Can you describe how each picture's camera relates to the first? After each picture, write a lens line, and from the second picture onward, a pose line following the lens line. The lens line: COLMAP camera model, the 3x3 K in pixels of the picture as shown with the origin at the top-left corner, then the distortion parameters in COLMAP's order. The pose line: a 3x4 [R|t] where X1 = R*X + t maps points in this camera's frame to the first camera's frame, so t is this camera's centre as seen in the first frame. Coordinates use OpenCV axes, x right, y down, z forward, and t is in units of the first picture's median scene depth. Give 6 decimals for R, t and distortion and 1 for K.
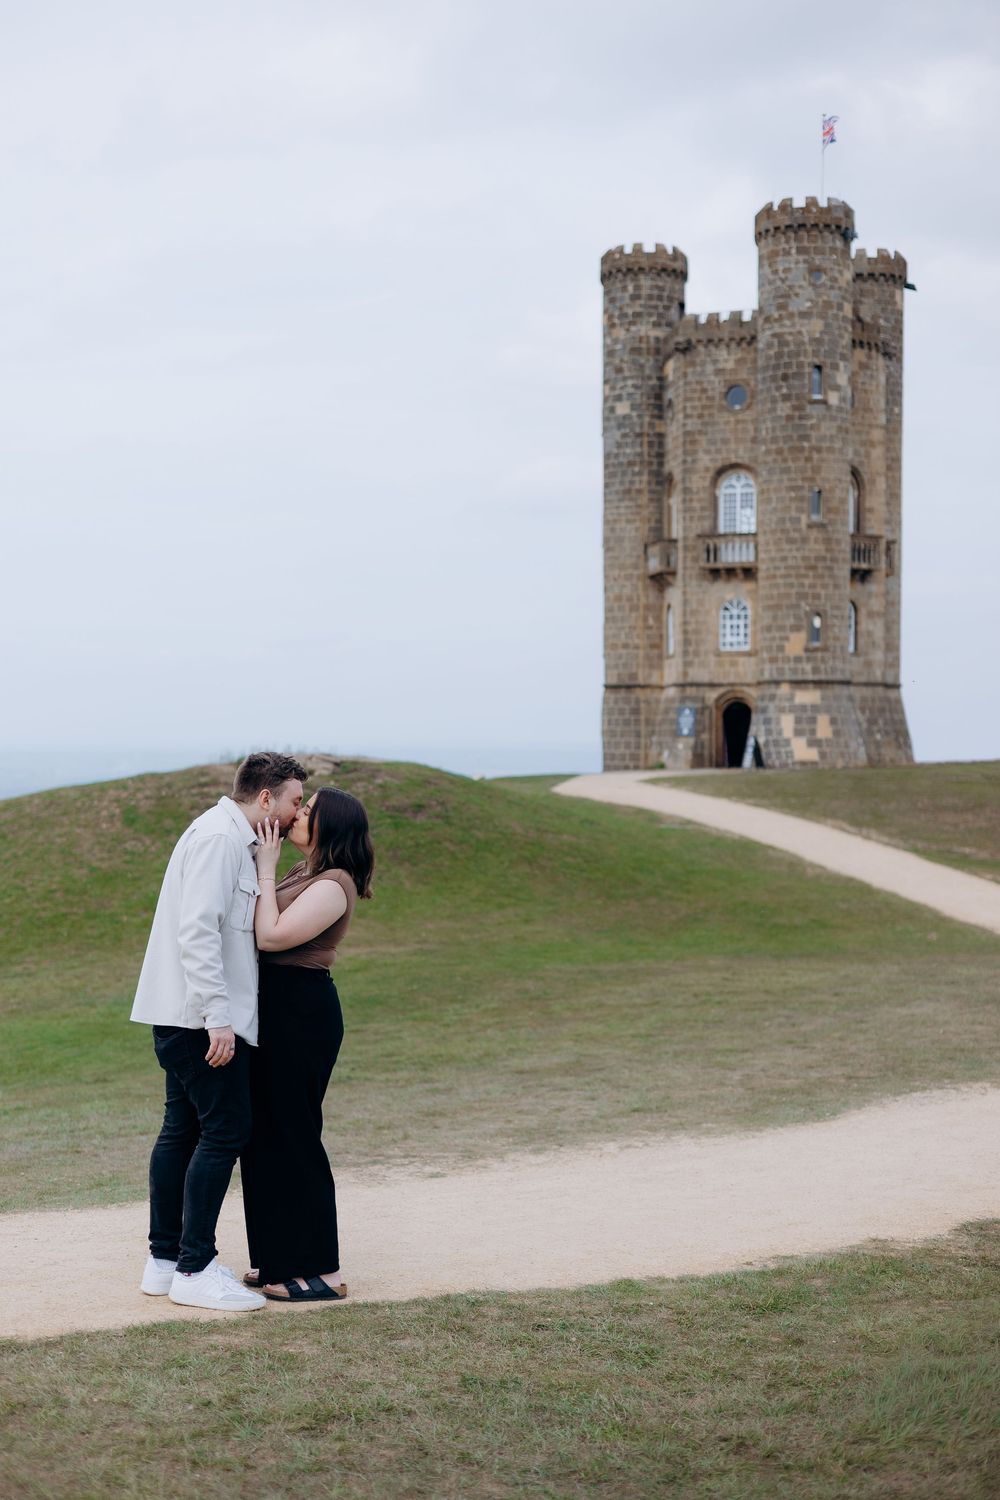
lens RADIAL K [[2110.8, 0, 446.9], [0, 2110.8, 749.0], [0, 0, 1]] dist [-0.011100, -0.038809]
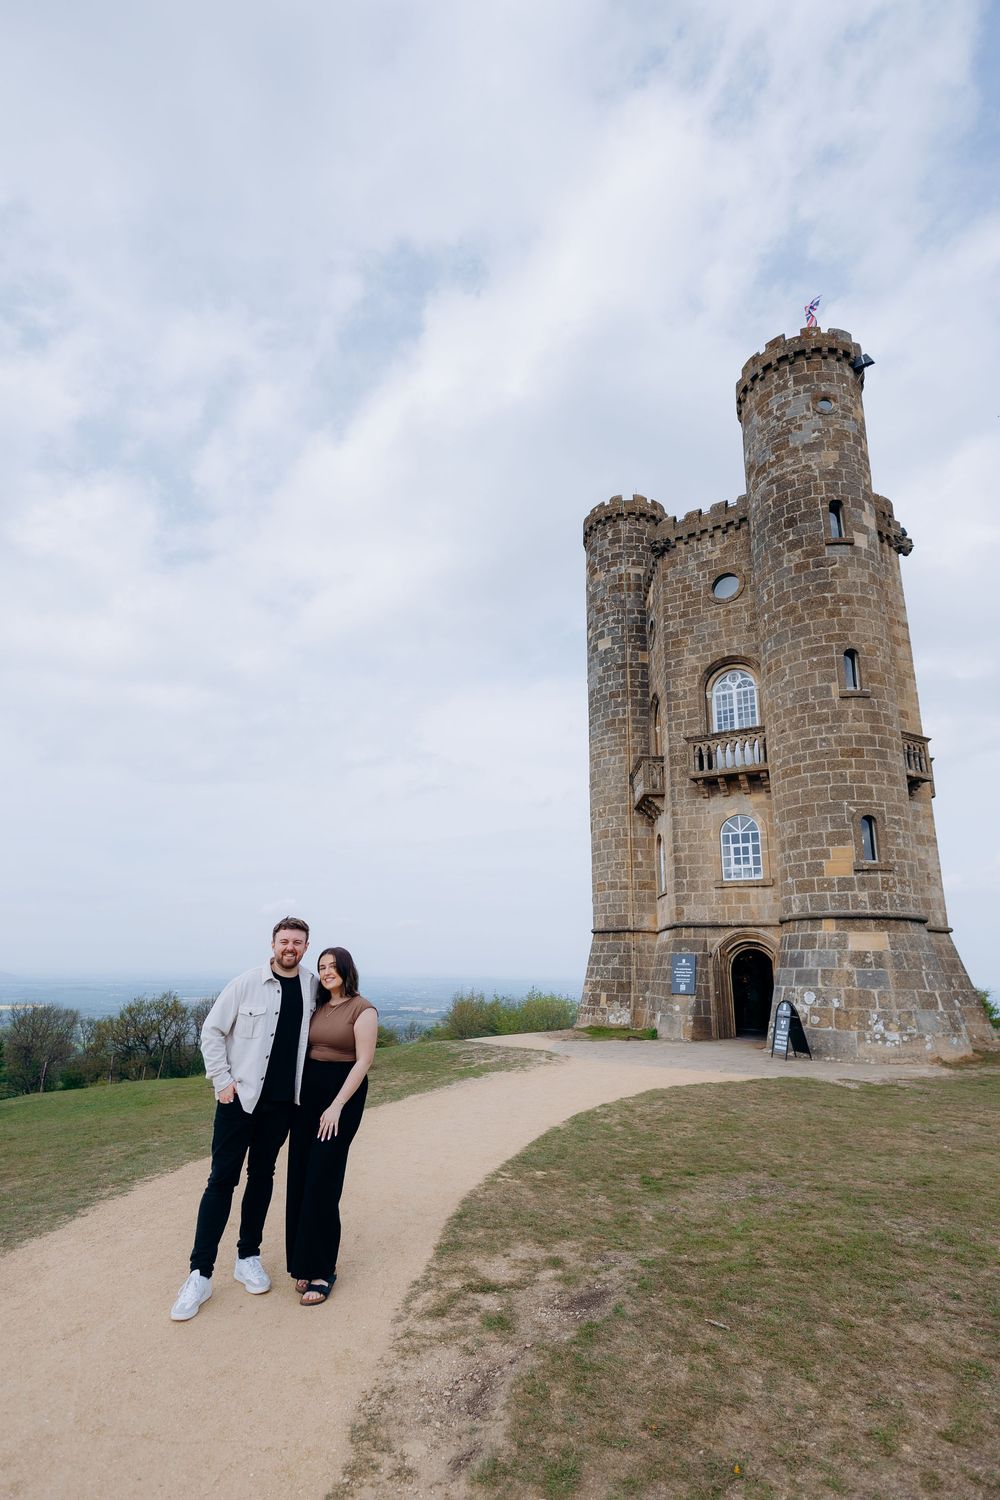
lens RADIAL K [[671.5, 0, 507.0], [0, 671.5, 797.7], [0, 0, 1]] dist [0.026997, 0.000132]
pose [[0.986126, -0.022576, -0.164455, 0.092642], [-0.020765, 0.966150, -0.257144, -0.010867], [0.164693, 0.256992, 0.952277, 0.745268]]
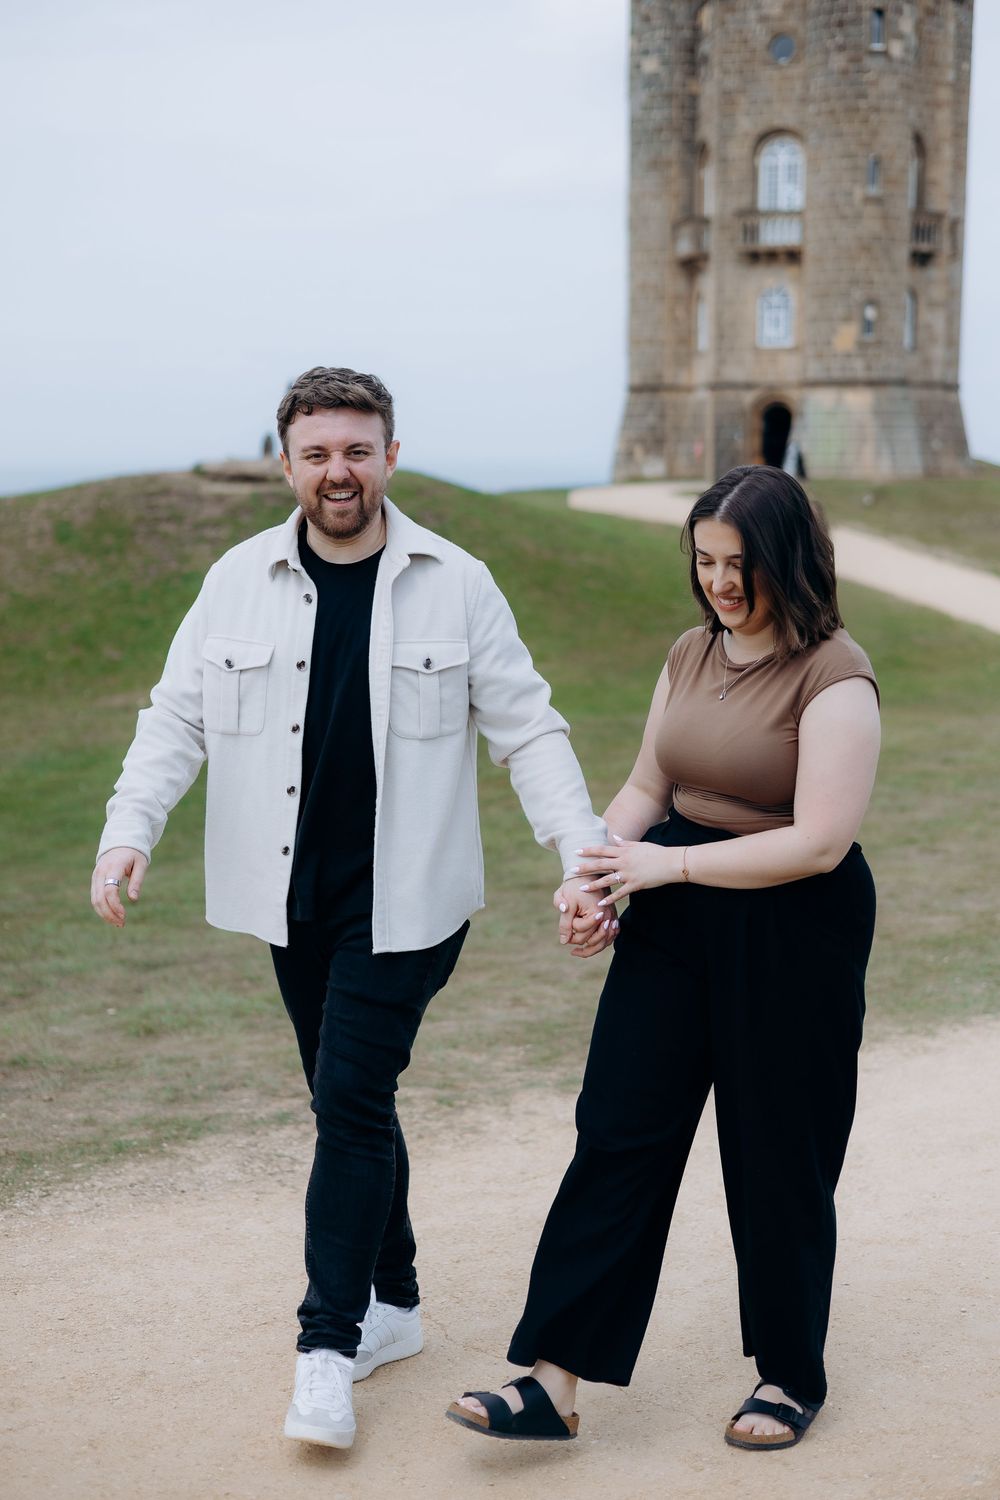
lens RADIAL K [[2110.8, 0, 446.9], [0, 2110.8, 749.0], [0, 0, 1]] dist [-0.011100, -0.038809]
pose [[0.999993, 0.000561, -0.003764, 0.002837], [-0.000065, 0.991438, 0.130576, 0.005174], [0.003805, -0.130575, 0.991431, 0.104437]]
